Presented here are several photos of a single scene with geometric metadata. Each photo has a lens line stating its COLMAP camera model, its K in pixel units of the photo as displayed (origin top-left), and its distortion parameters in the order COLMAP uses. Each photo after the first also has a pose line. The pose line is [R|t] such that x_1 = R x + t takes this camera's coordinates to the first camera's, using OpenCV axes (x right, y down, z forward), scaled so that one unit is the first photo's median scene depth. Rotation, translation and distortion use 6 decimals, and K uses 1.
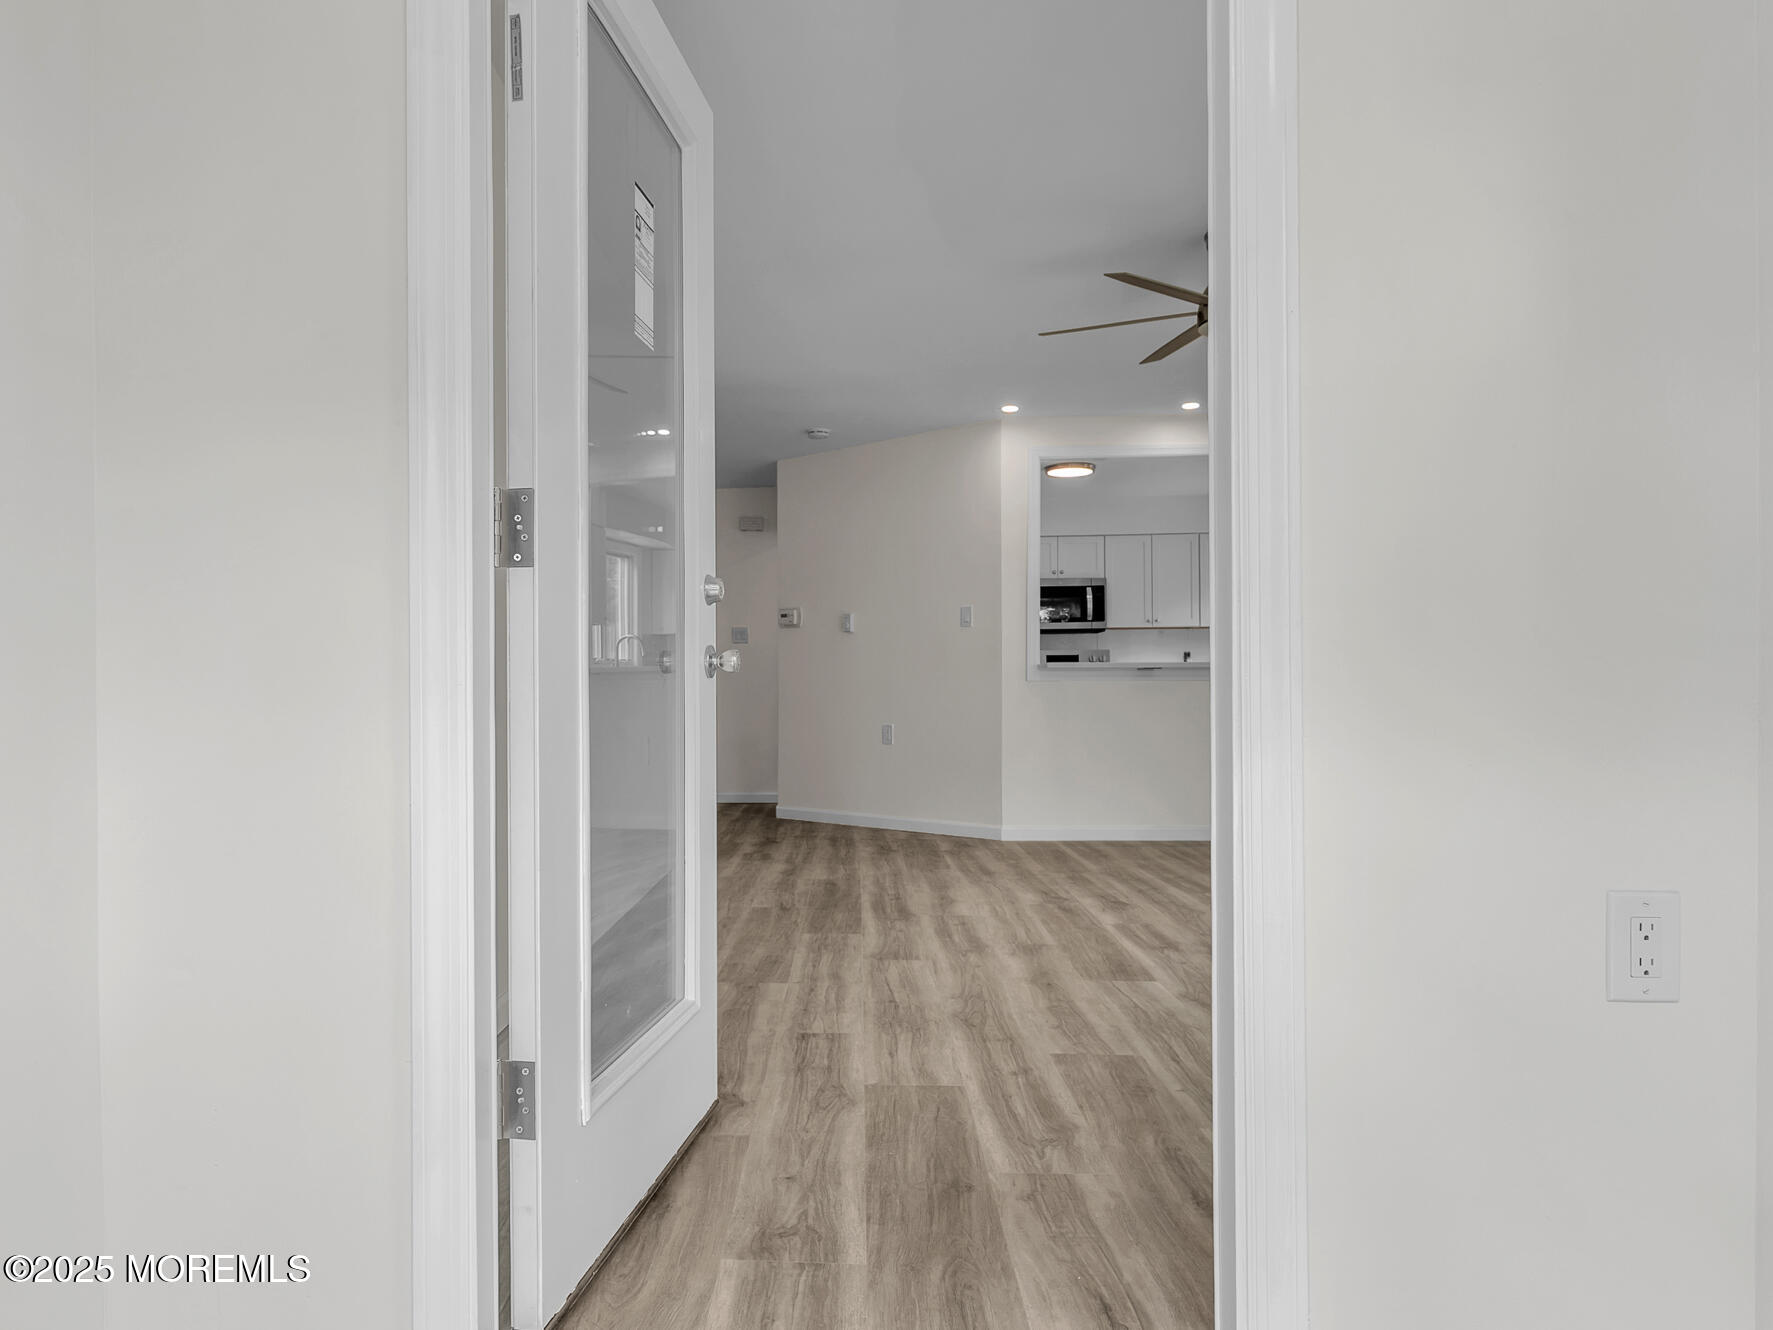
lens RADIAL K [[922.3, 0, 886.5], [0, 922.3, 665.0], [0, 0, 1]] dist [0.004699, -0.000006]
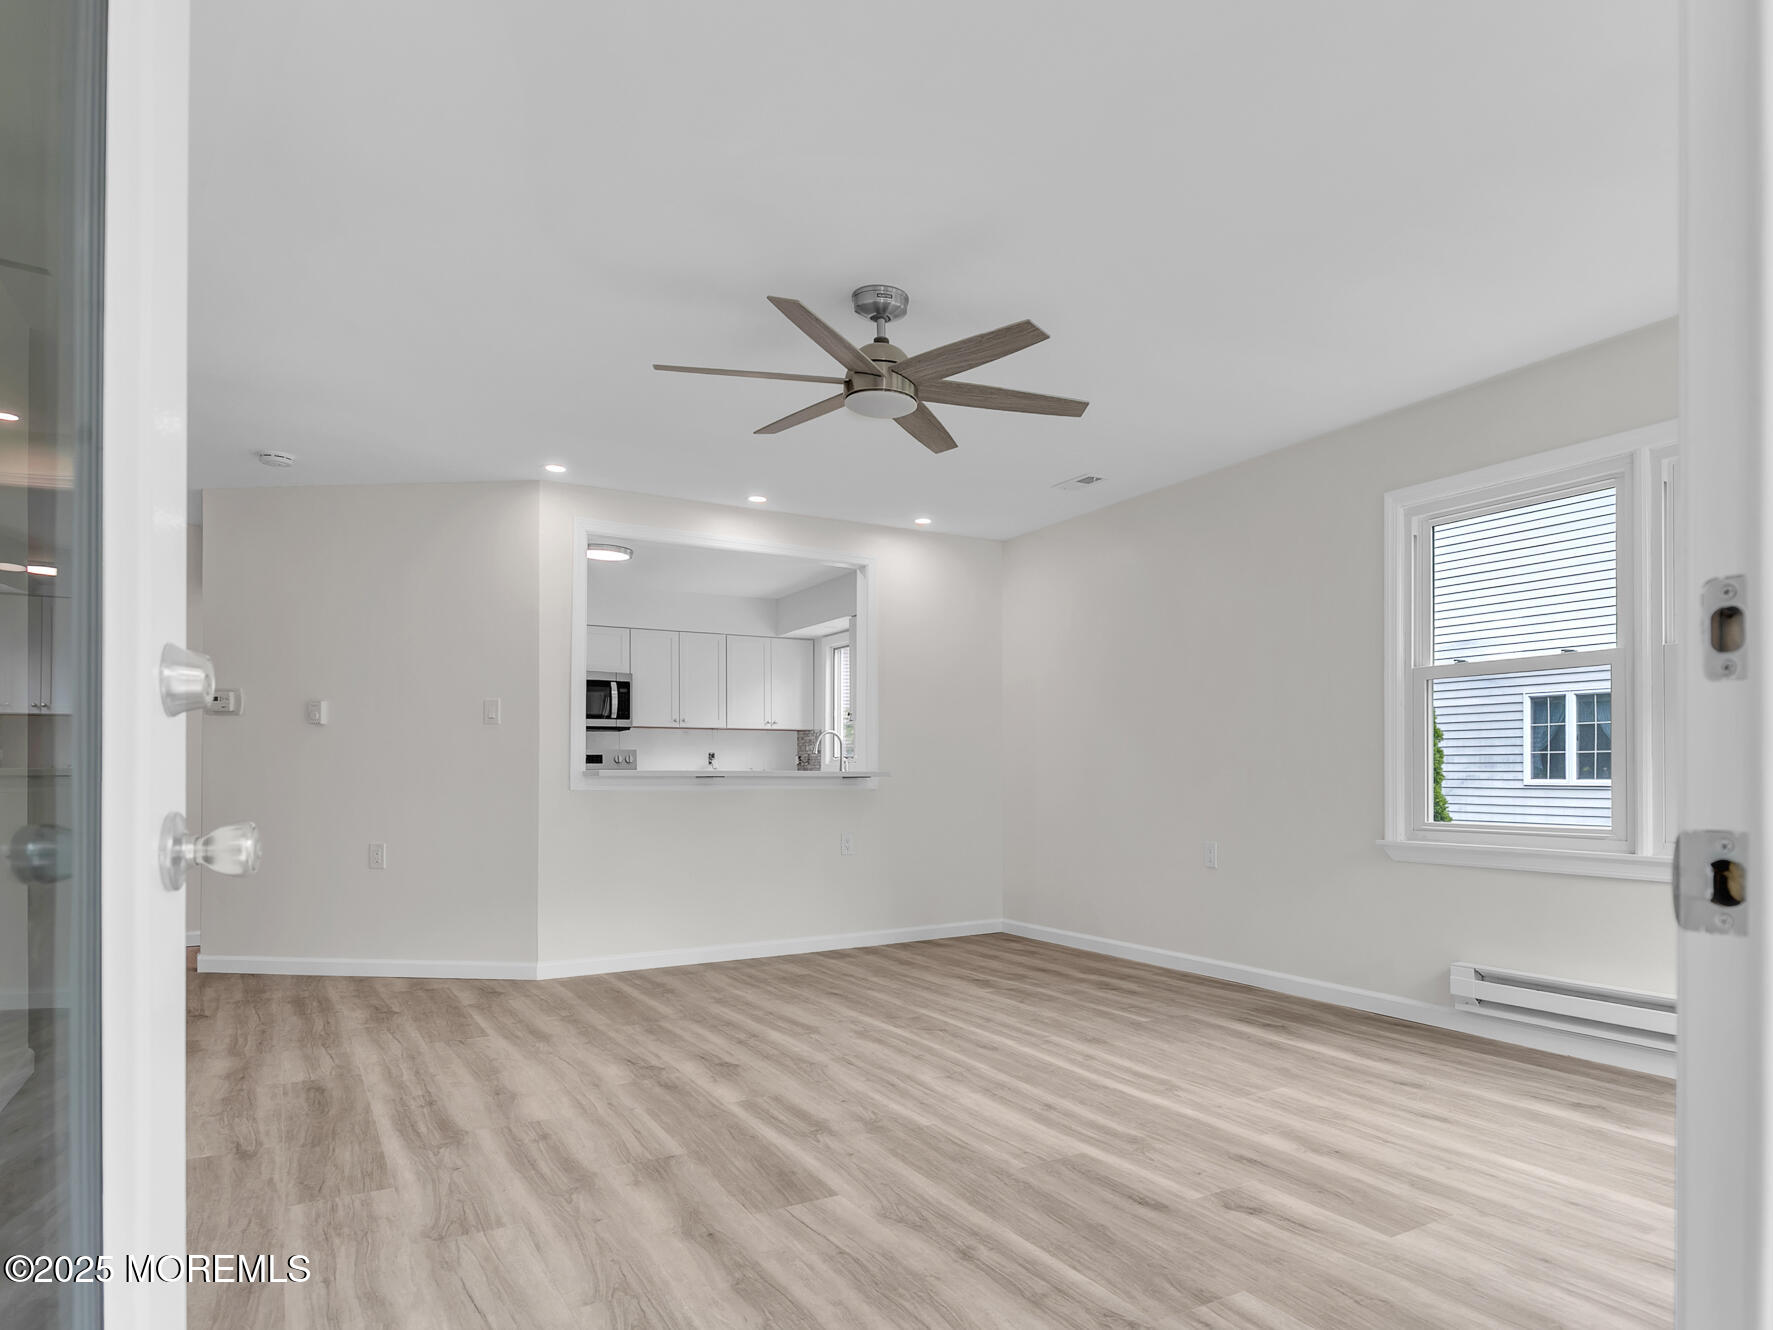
lens RADIAL K [[916.1, 0, 886.8], [0, 916.1, 765.1], [0, 0, 1]] dist [0.015045, -0.017737]
pose [[0.859281, 0.009854, 0.511408, -0.048724], [-0.012849, 0.999915, 0.002322, -0.018557], [-0.511342, -0.008566, 0.859335, 0.183809]]
